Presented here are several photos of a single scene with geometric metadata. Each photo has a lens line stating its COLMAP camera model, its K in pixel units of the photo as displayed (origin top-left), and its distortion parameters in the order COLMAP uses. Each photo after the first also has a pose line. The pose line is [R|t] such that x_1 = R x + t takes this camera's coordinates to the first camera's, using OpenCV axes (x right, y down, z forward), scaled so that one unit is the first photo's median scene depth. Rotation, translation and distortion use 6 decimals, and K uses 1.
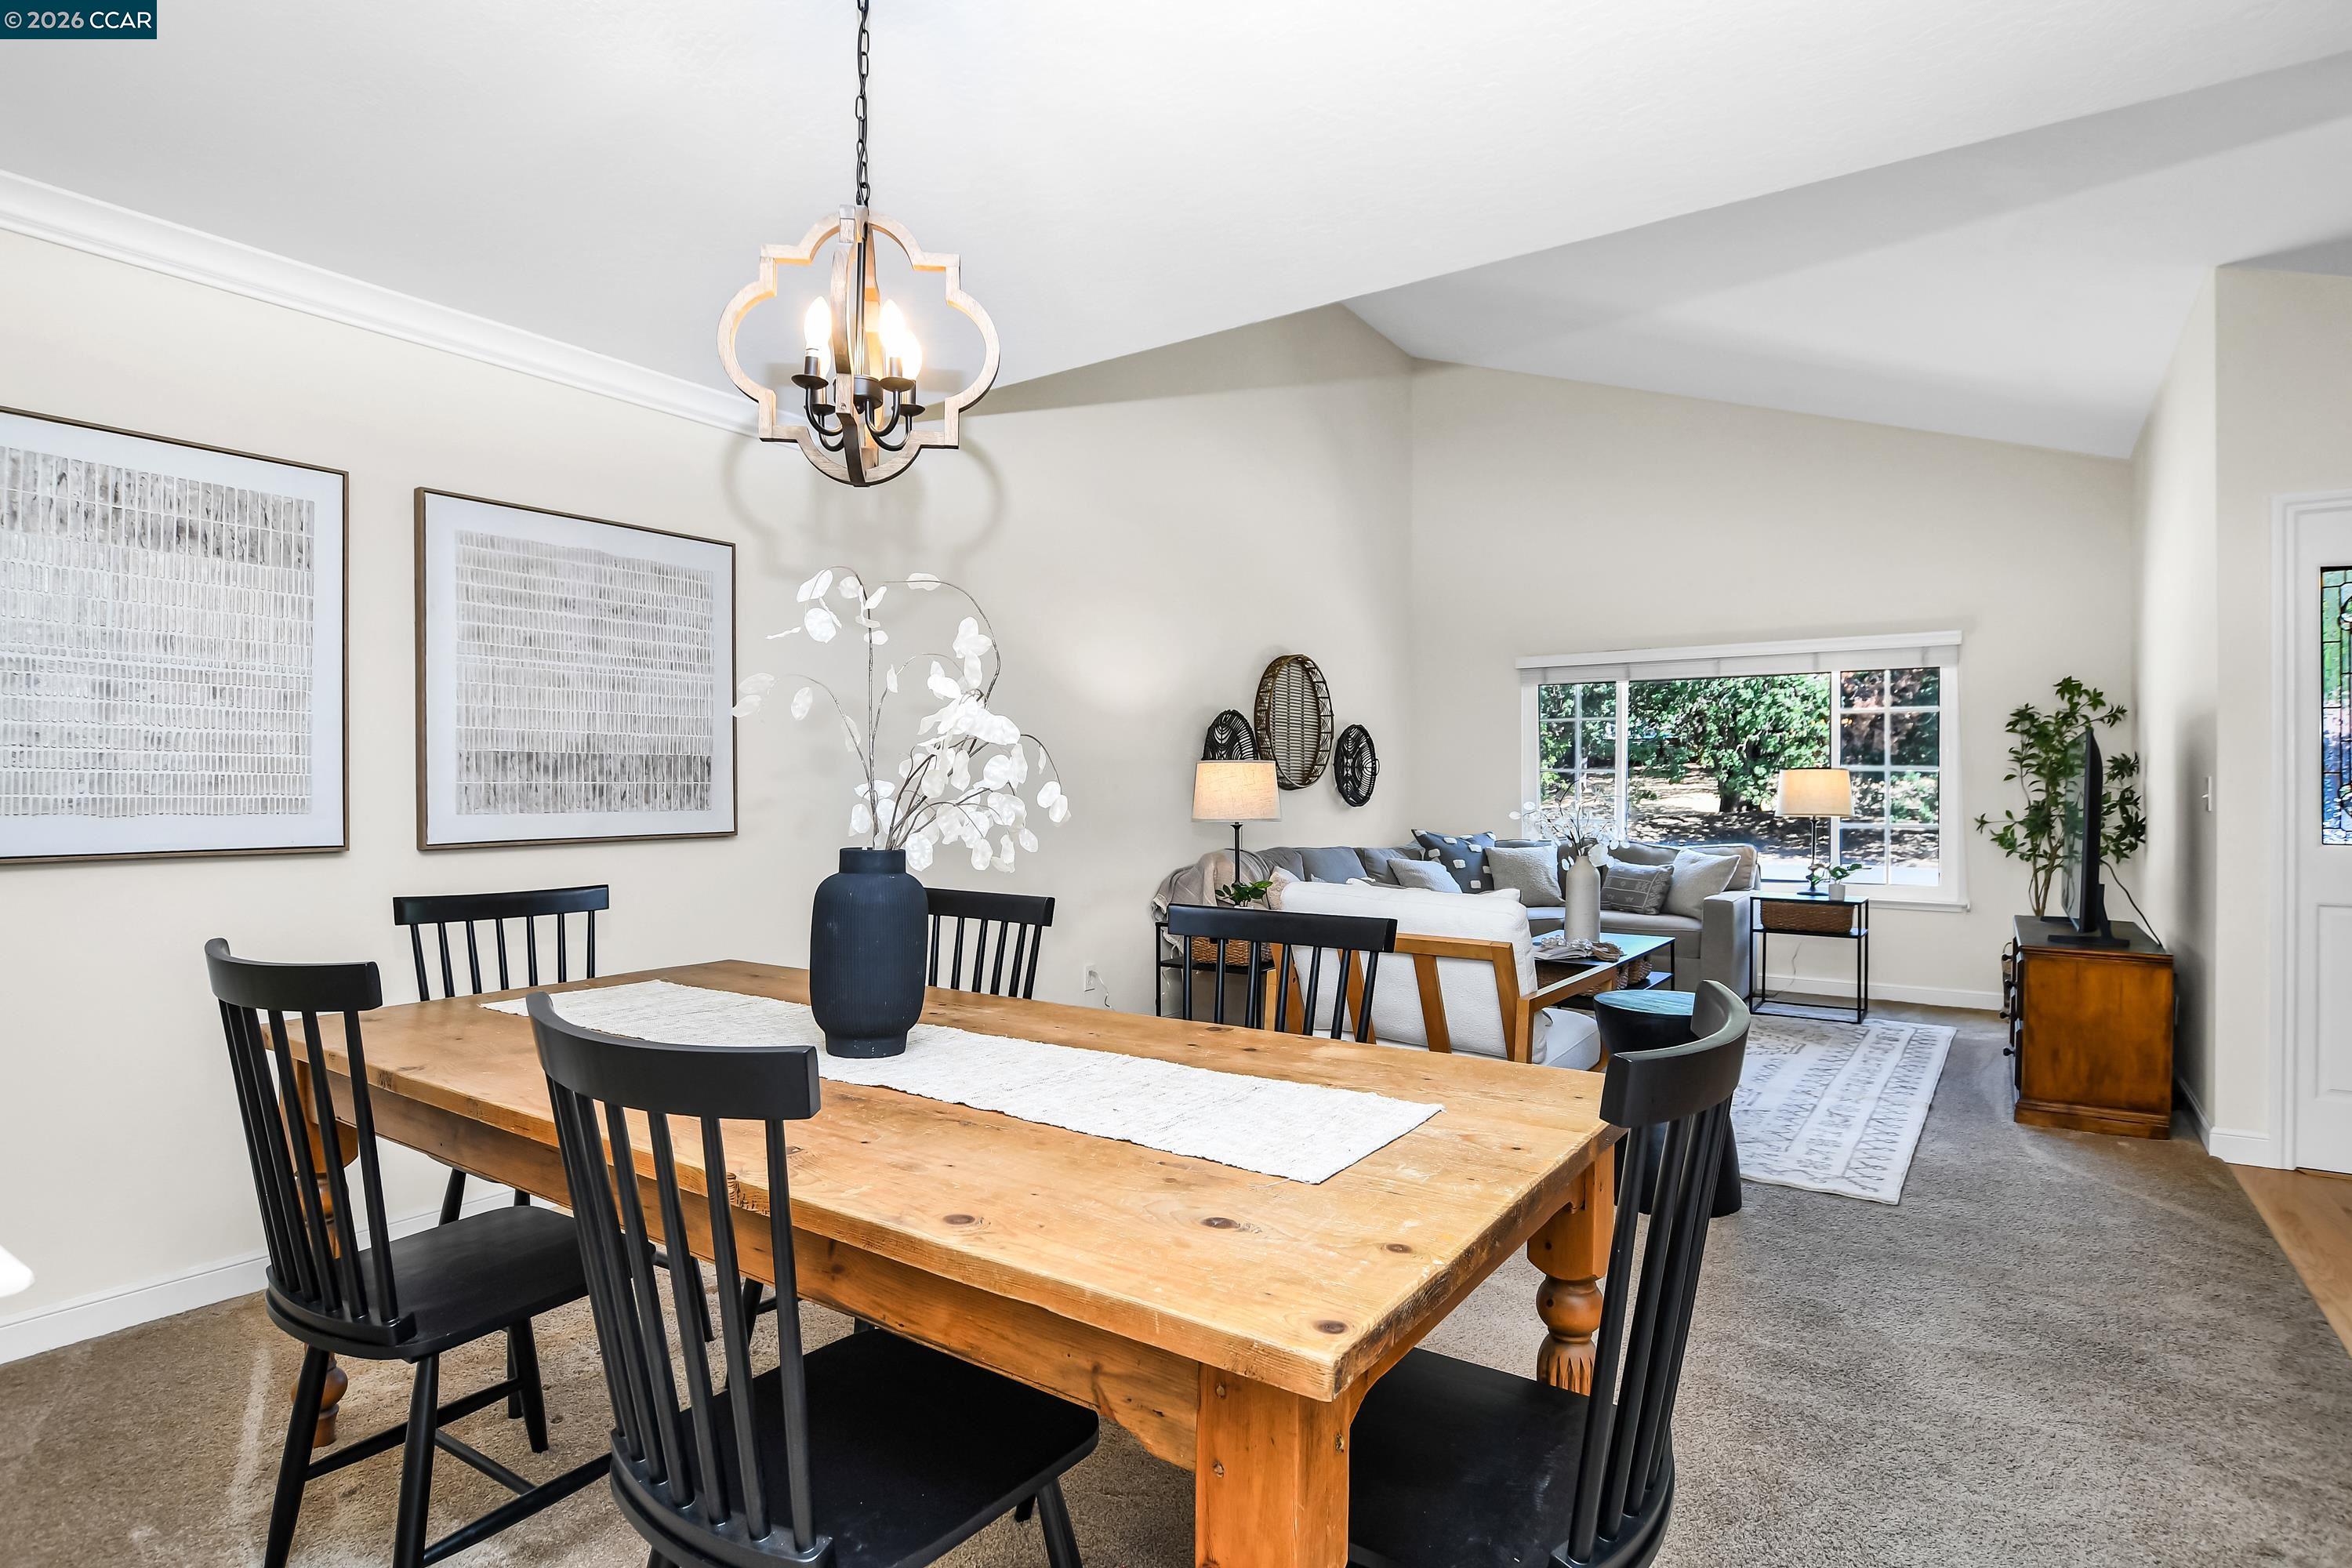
lens RADIAL K [[1185.7, 0, 1174.9], [0, 1185.7, 787.9], [0, 0, 1]] dist [-0.018798, -0.000314]
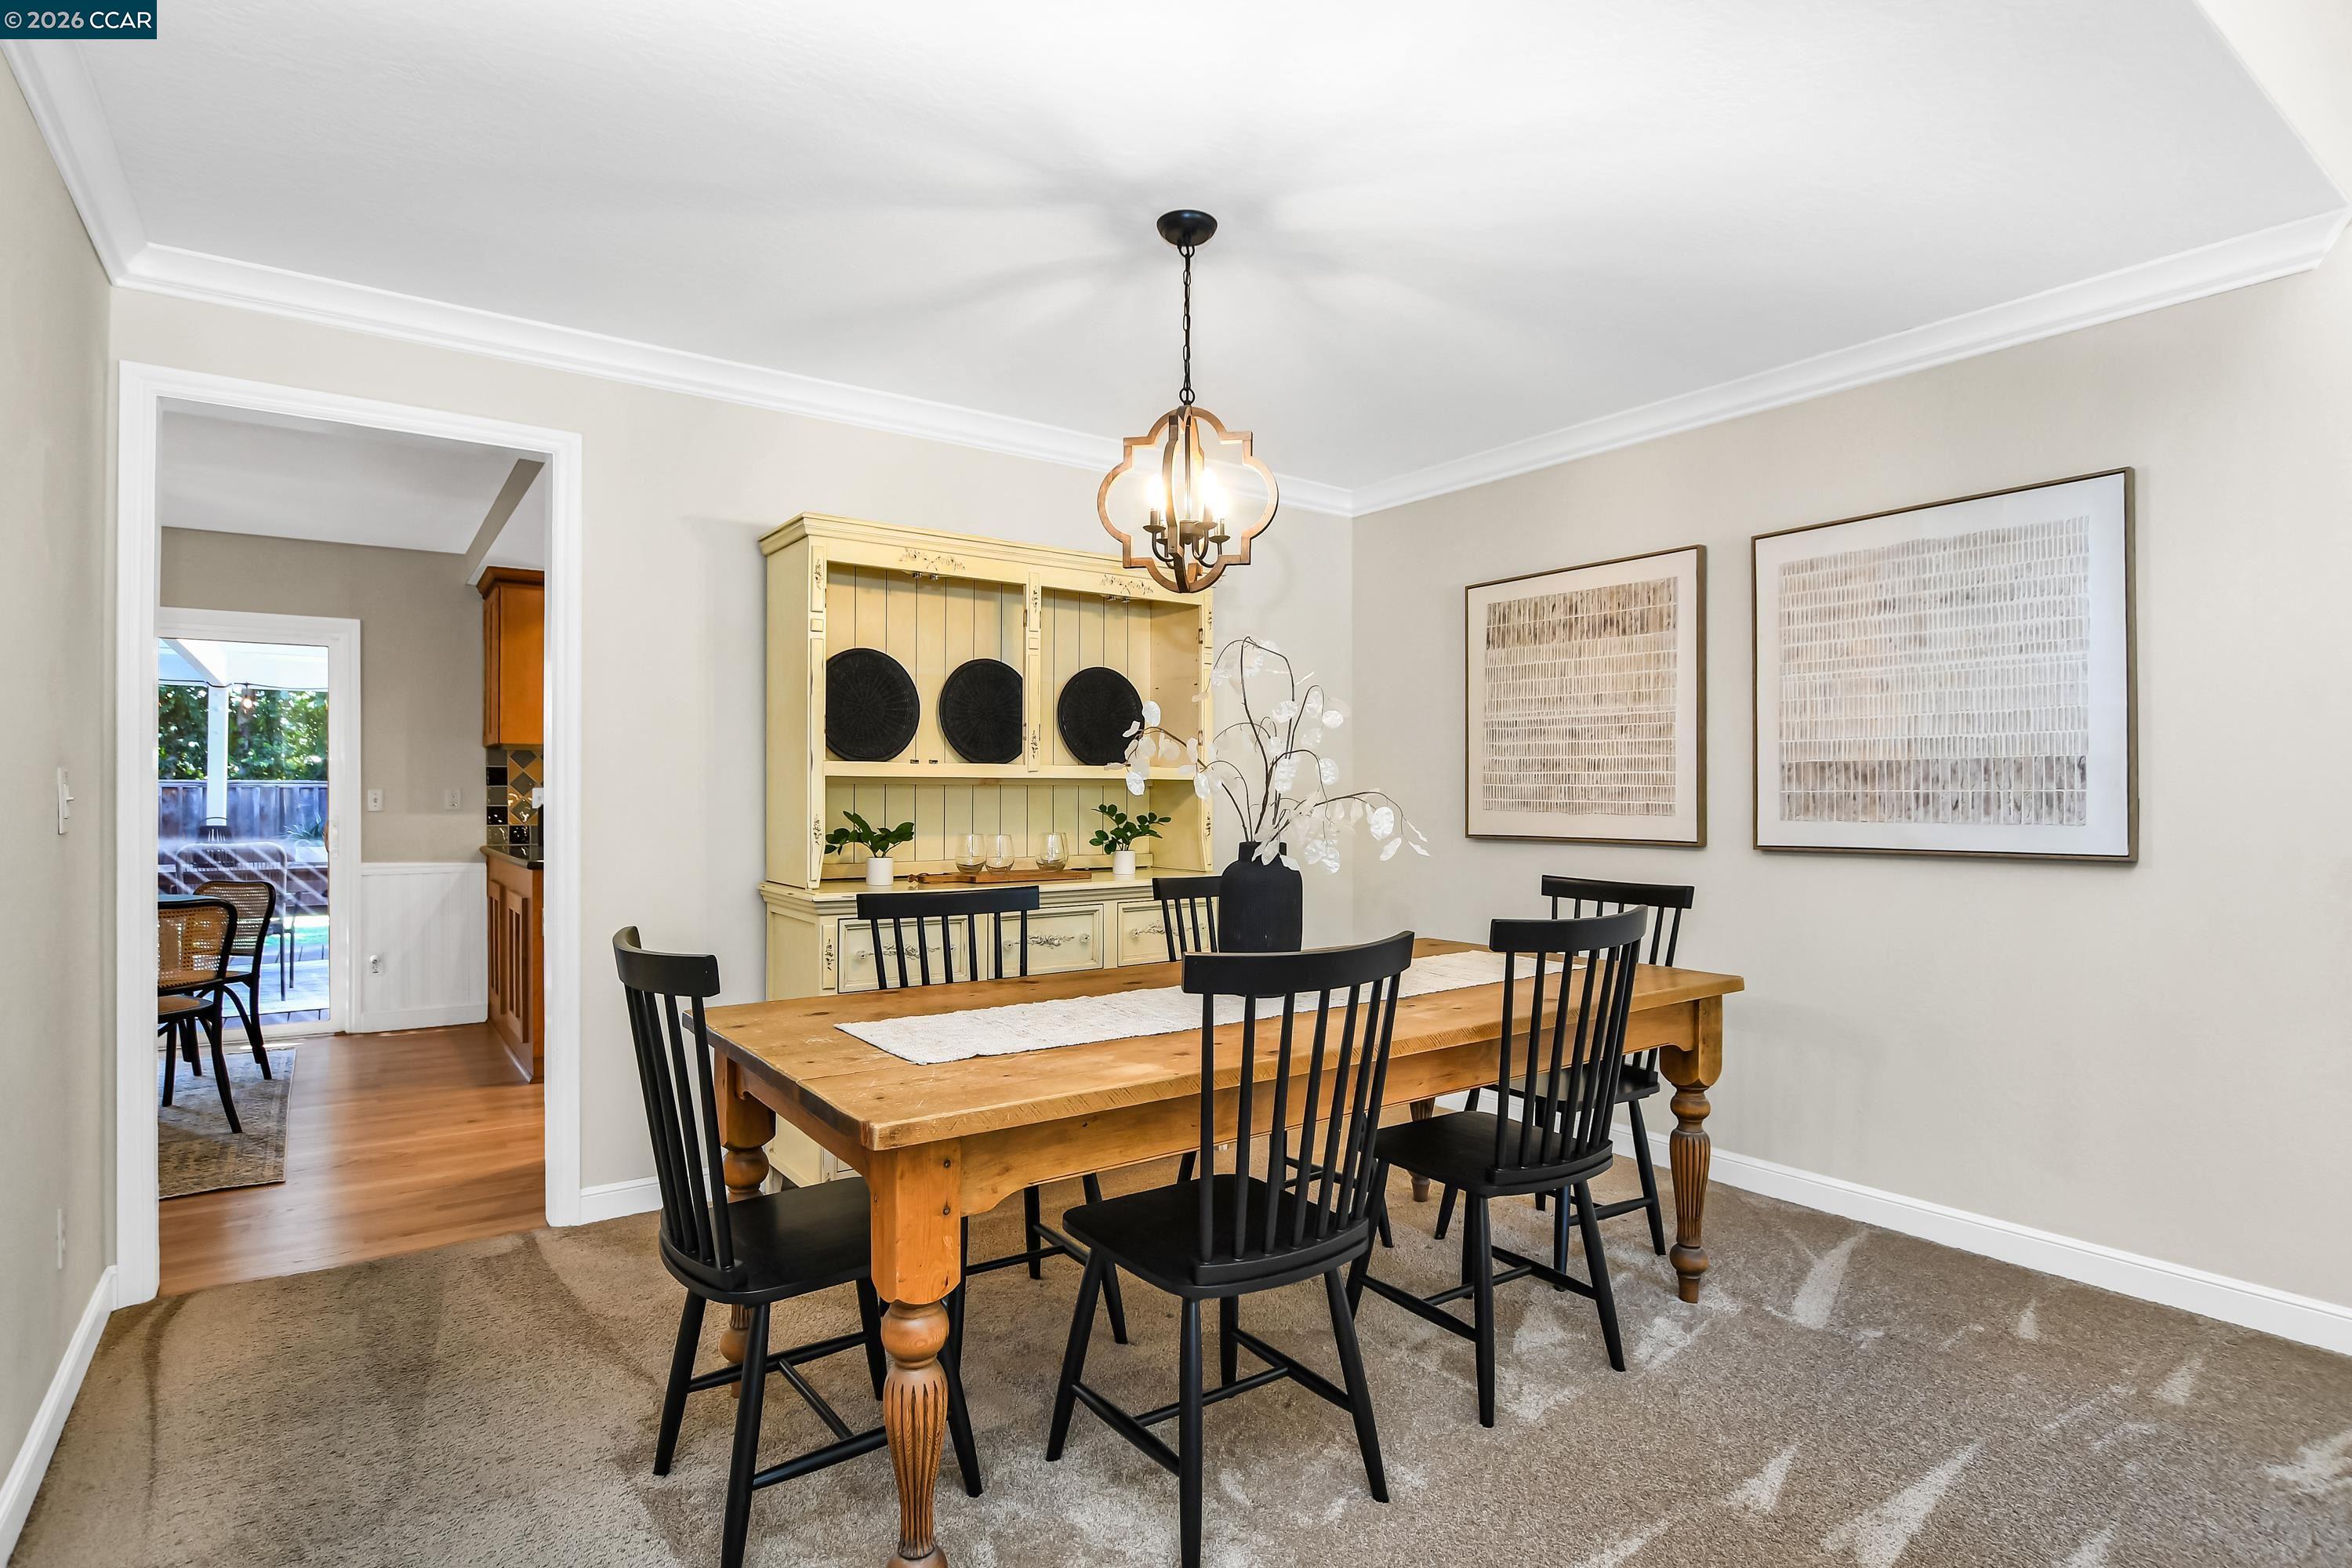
lens RADIAL K [[1185.7, 0, 1173.6], [0, 1185.7, 789.4], [0, 0, 1]] dist [-0.018798, -0.000314]
pose [[-0.330130, -0.004570, -0.943924, 0.607320], [-0.000634, 0.999989, -0.004620, -0.000870], [0.943935, -0.000927, -0.330130, 0.797102]]
